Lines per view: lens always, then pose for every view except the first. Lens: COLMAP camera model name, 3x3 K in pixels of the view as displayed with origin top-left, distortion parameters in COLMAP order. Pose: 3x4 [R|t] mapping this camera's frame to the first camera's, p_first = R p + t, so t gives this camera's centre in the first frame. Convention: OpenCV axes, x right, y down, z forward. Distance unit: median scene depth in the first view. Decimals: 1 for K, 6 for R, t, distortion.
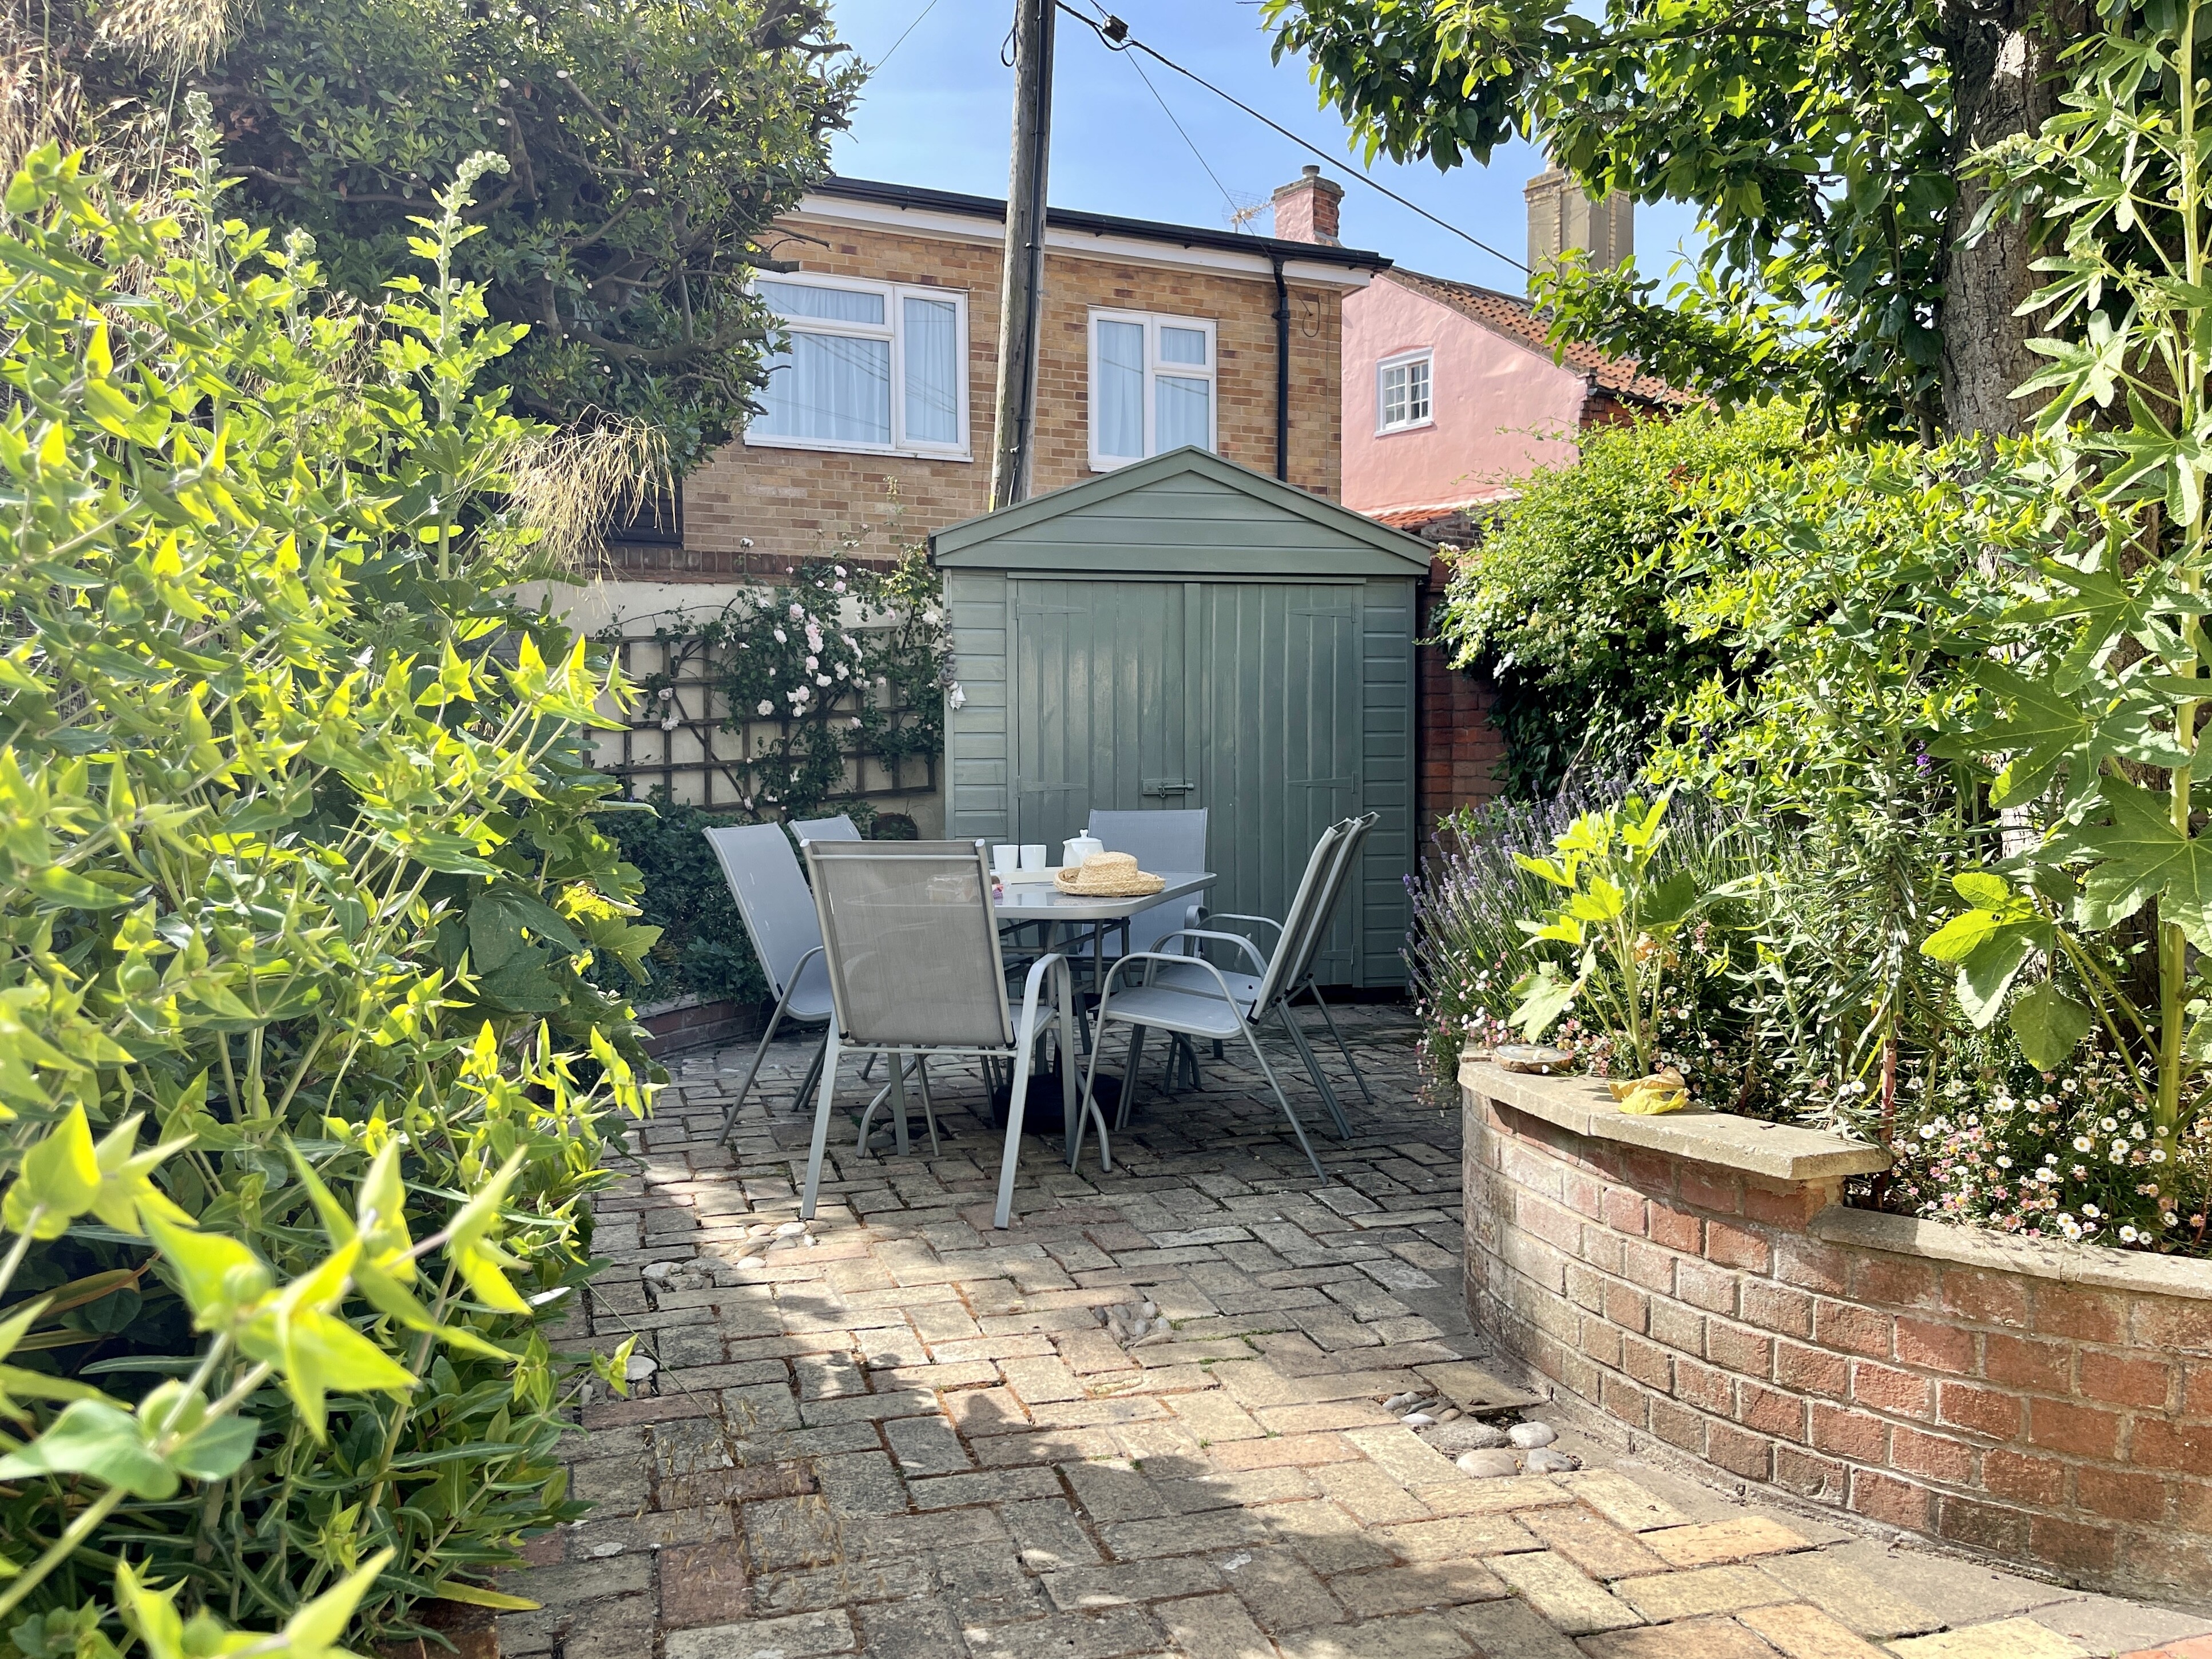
lens RADIAL K [[1736.9, 0, 1113.3], [0, 1736.9, 825.9], [0, 0, 1]] dist [0.076939, 0.000067]
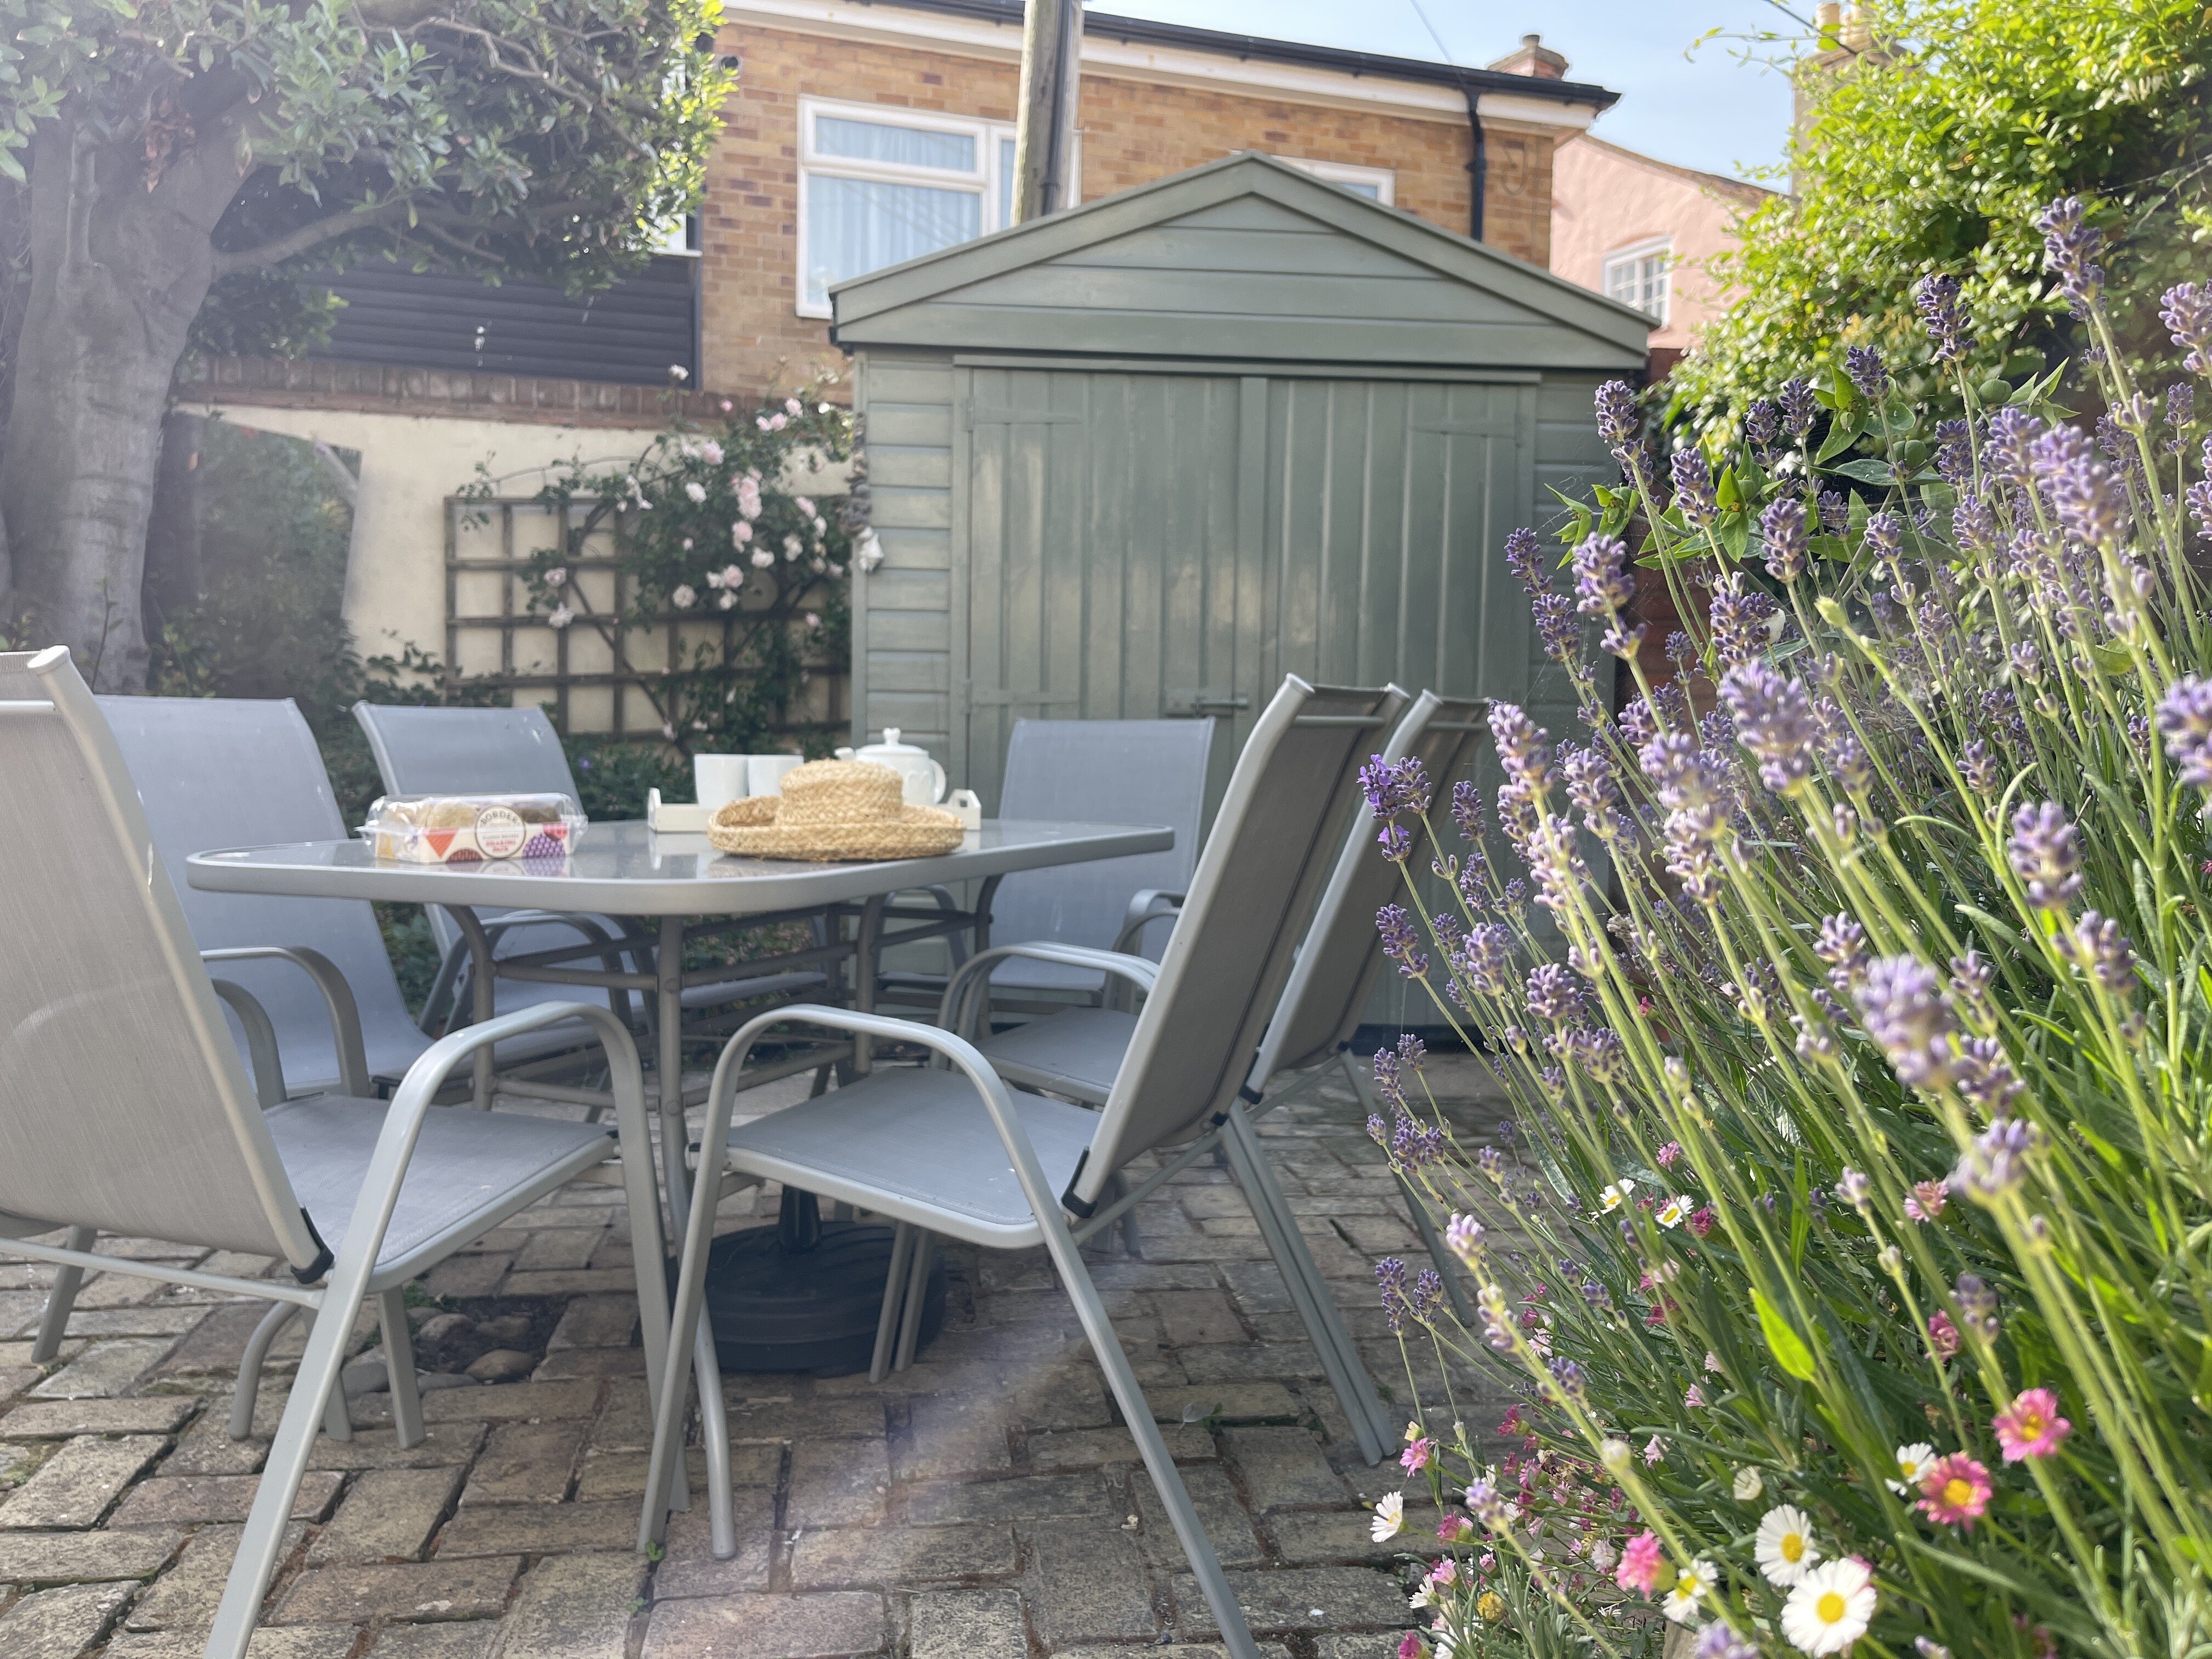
lens RADIAL K [[1653.9, 0, 1106.0], [0, 1653.9, 829.5], [0, 0, 1]] dist [0.069108, -0.103161]
pose [[0.989883, 0.026577, -0.139373, 0.107681], [-0.025036, 0.999605, 0.012798, 0.022949], [0.139658, -0.009180, 0.990157, 0.532315]]
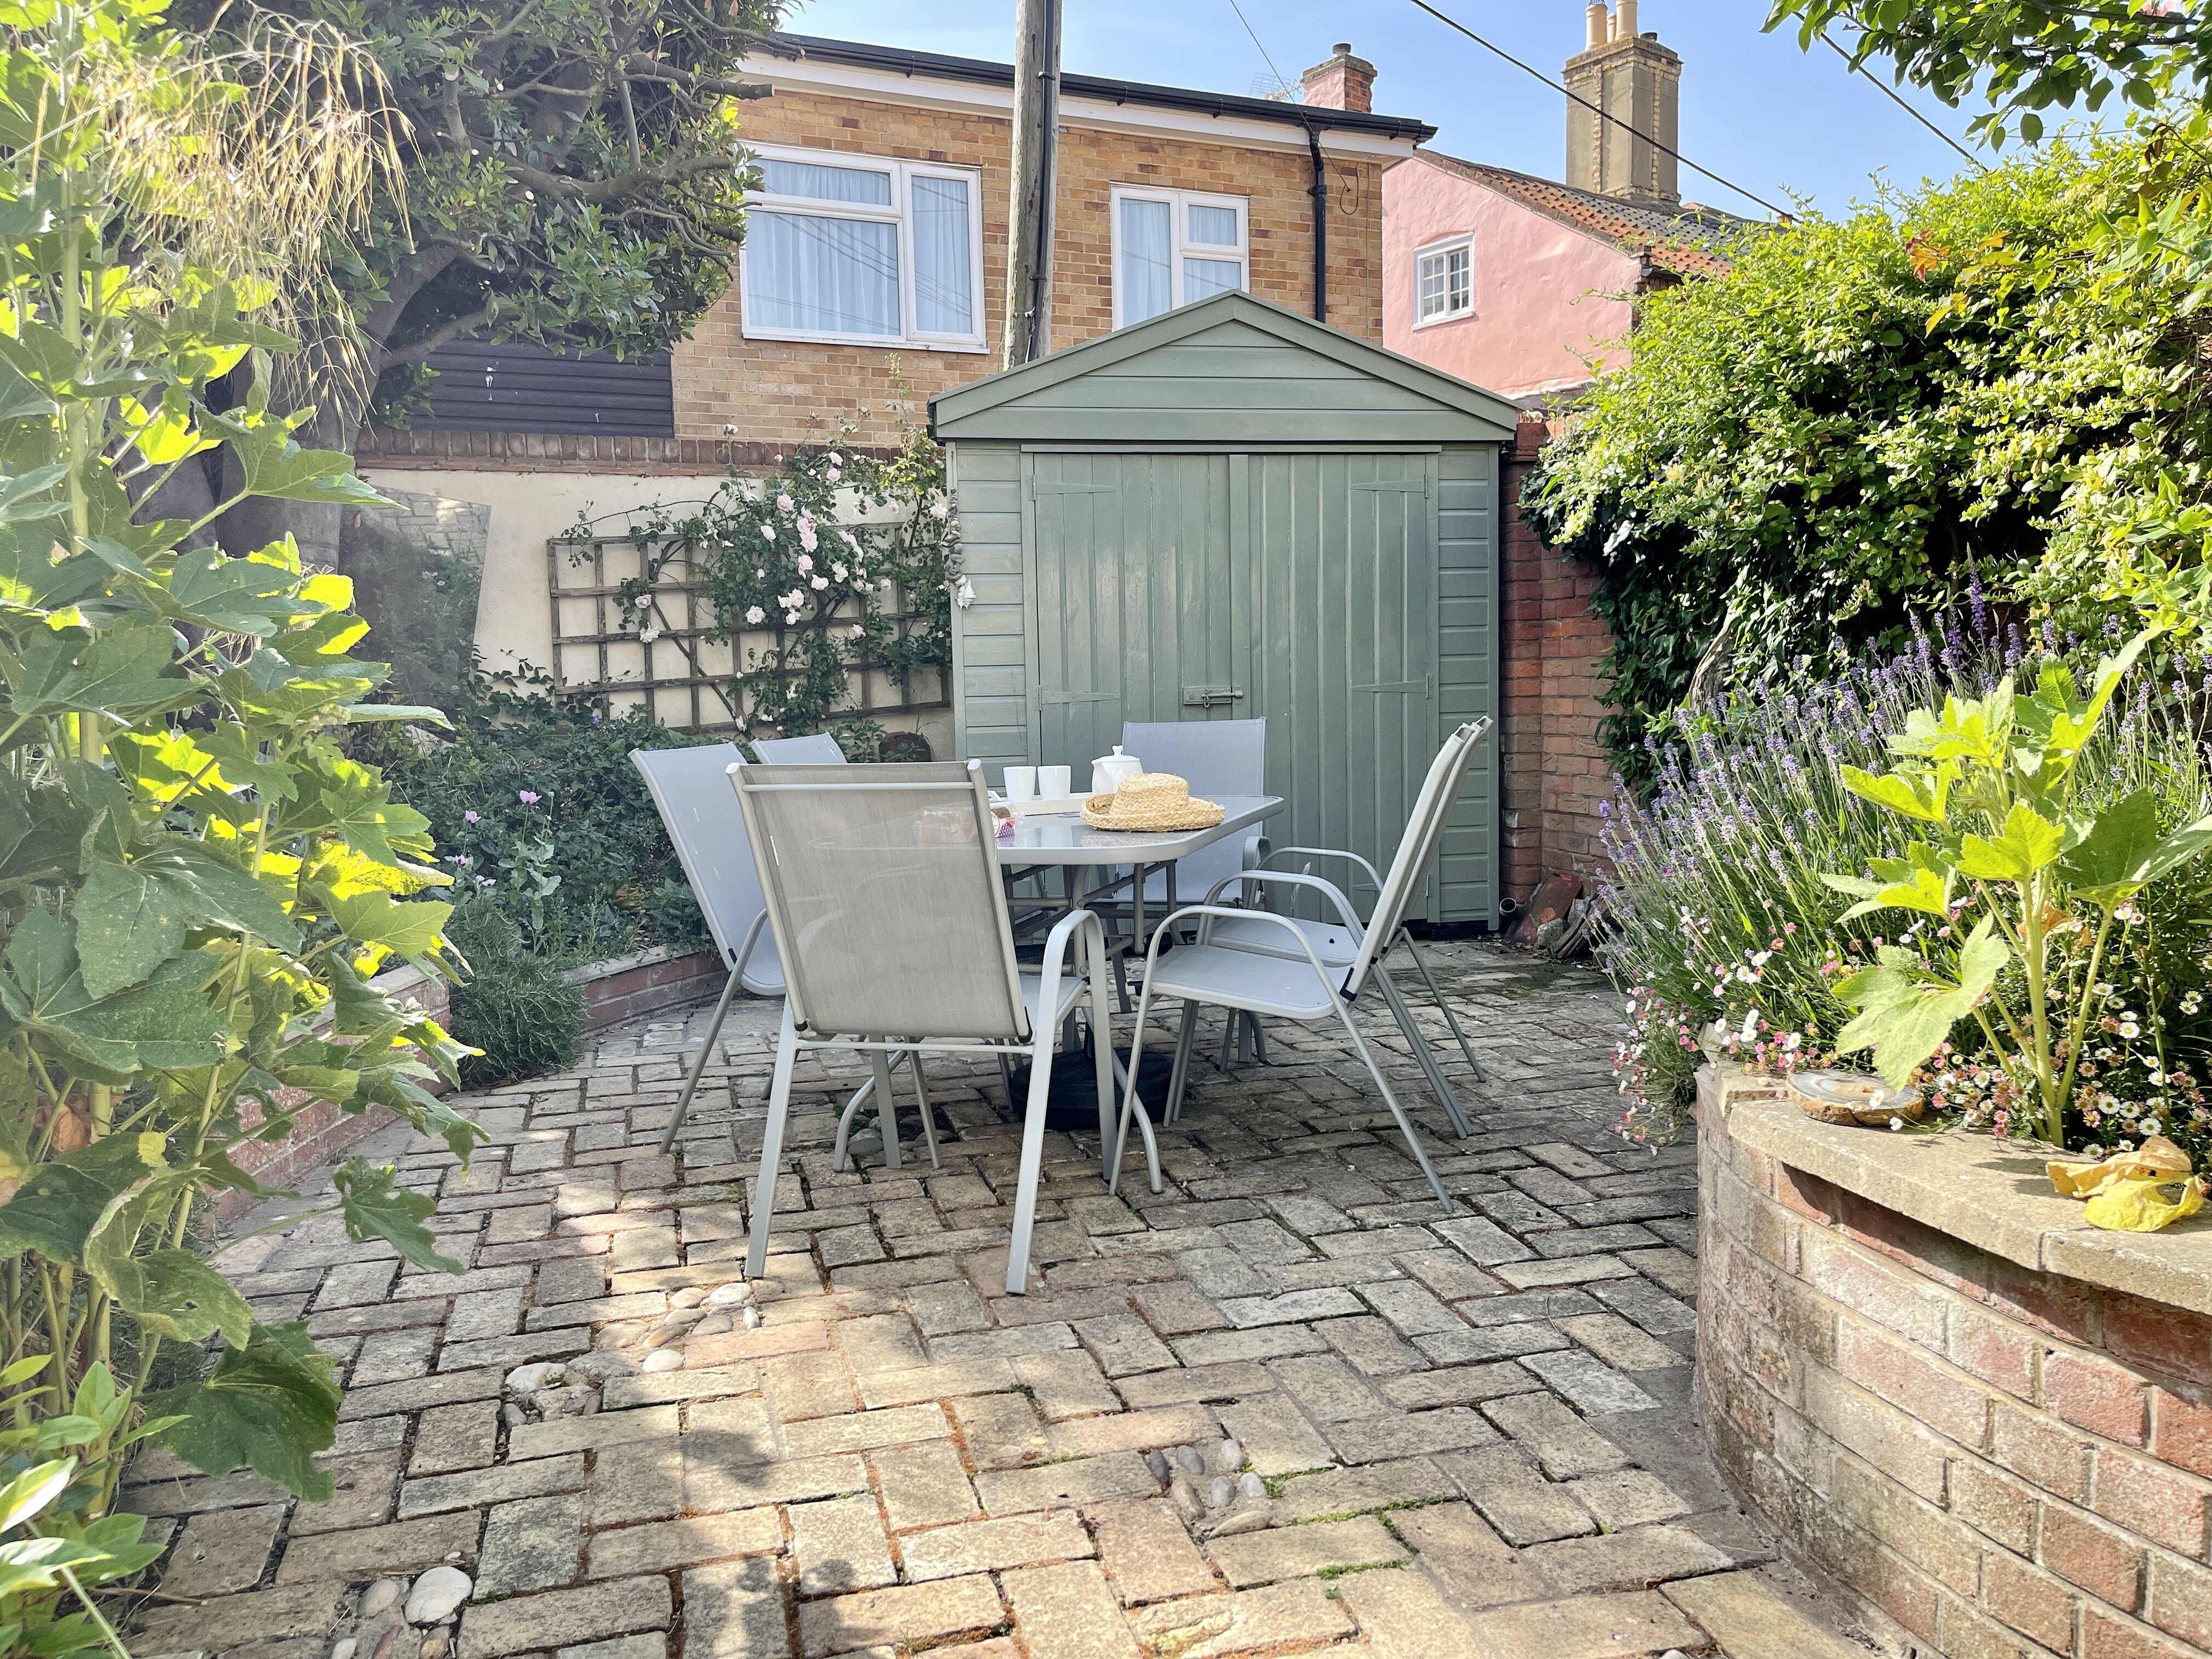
lens RADIAL K [[1653.9, 0, 1106.0], [0, 1653.9, 829.5], [0, 0, 1]] dist [0.069108, -0.103161]
pose [[0.999631, -0.015840, -0.022057, -0.006045], [0.016945, 0.998563, 0.050841, 0.002159], [0.021220, -0.051196, 0.998463, 0.236049]]
